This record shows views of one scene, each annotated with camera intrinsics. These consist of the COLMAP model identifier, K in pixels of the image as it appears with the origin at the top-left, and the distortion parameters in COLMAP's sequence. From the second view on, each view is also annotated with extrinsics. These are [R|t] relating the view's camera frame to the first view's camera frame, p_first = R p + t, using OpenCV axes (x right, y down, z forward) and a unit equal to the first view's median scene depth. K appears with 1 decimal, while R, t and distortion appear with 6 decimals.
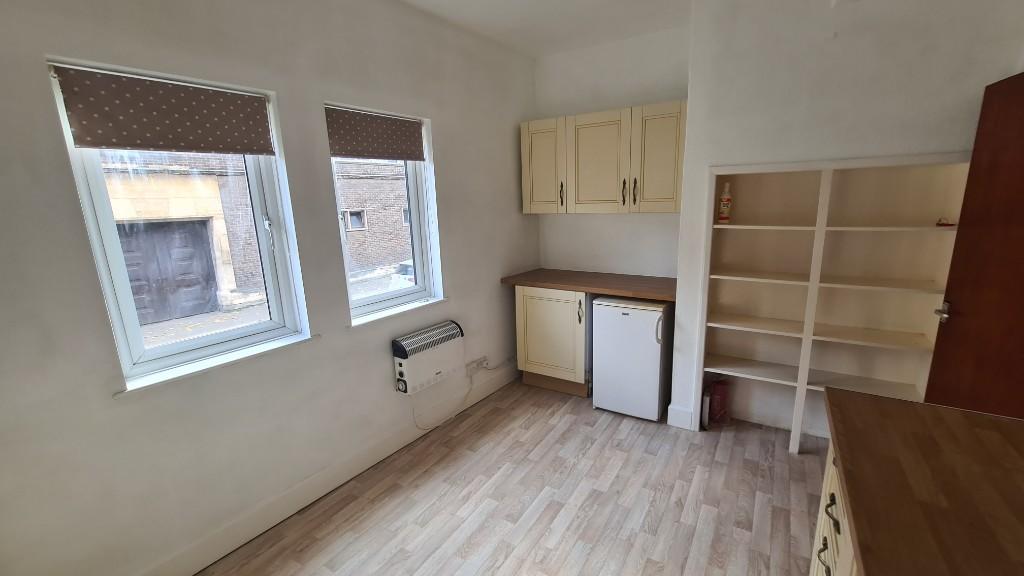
lens RADIAL K [[420.7, 0, 523.5], [0, 420.7, 285.4], [0, 0, 1]] dist [-0.000264, 0.000025]
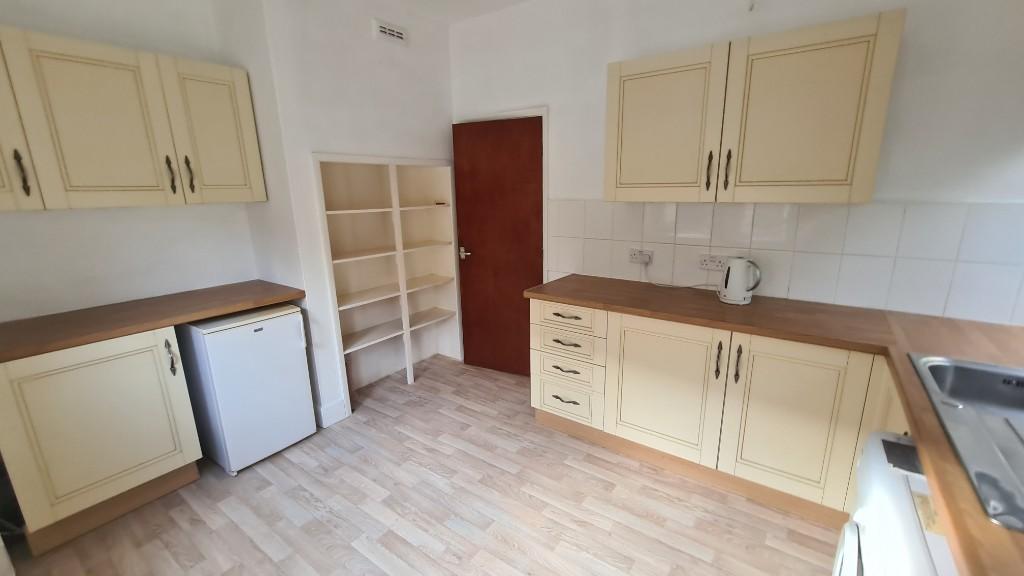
lens RADIAL K [[397.9, 0, 554.6], [0, 397.9, 283.3], [0, 0, 1]] dist [-0.025742, 0.000203]
pose [[0.029555, -0.206771, 0.977943, -0.472357], [0.212836, 0.957236, 0.195961, -0.043592], [-0.976641, 0.202350, 0.072300, 0.412771]]
